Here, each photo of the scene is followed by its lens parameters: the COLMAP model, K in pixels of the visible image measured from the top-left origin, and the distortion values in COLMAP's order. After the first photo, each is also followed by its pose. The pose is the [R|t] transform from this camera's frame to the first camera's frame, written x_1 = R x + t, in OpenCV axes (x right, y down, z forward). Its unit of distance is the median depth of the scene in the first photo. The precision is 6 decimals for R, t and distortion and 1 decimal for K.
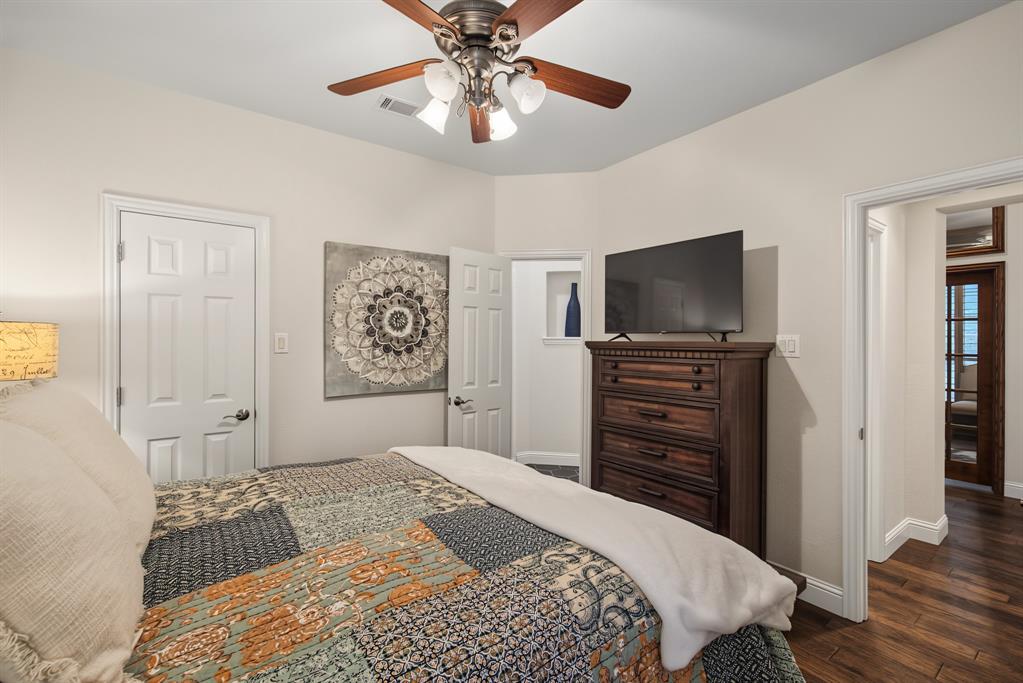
lens RADIAL K [[440.0, 0, 511.8], [0, 440.0, 341.0], [0, 0, 1]] dist [-0.003660, -0.000329]
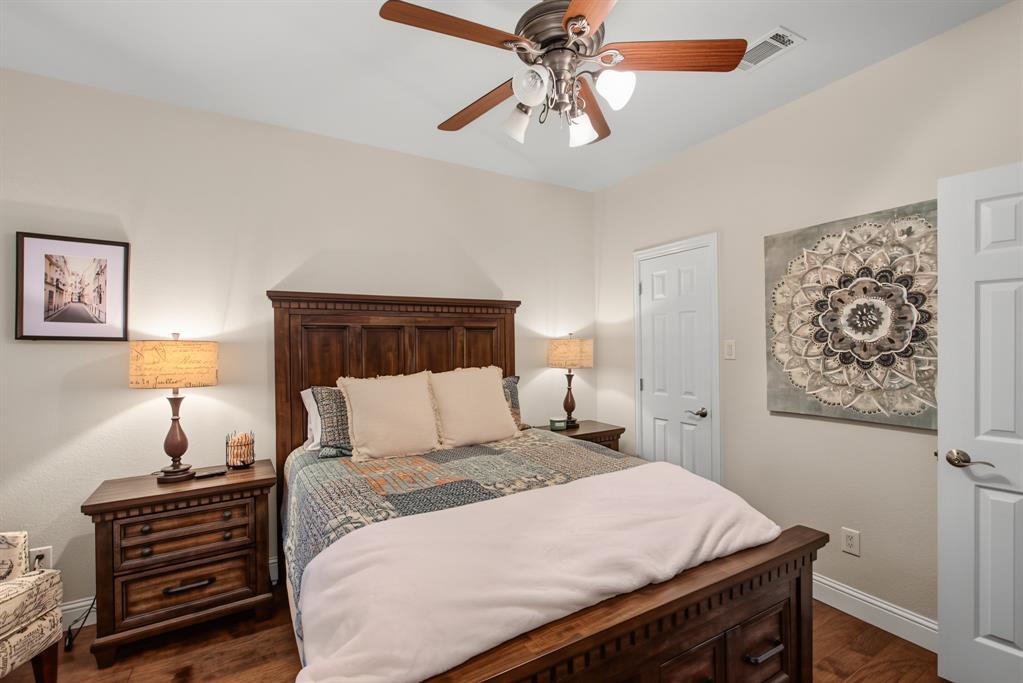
lens RADIAL K [[440.0, 0, 508.8], [0, 440.0, 348.8], [0, 0, 1]] dist [-0.003660, -0.000329]
pose [[-0.093491, 0.006827, -0.995597, 0.488086], [0.009415, 0.999938, 0.005973, -0.007864], [0.995576, -0.008815, -0.093550, 0.523116]]
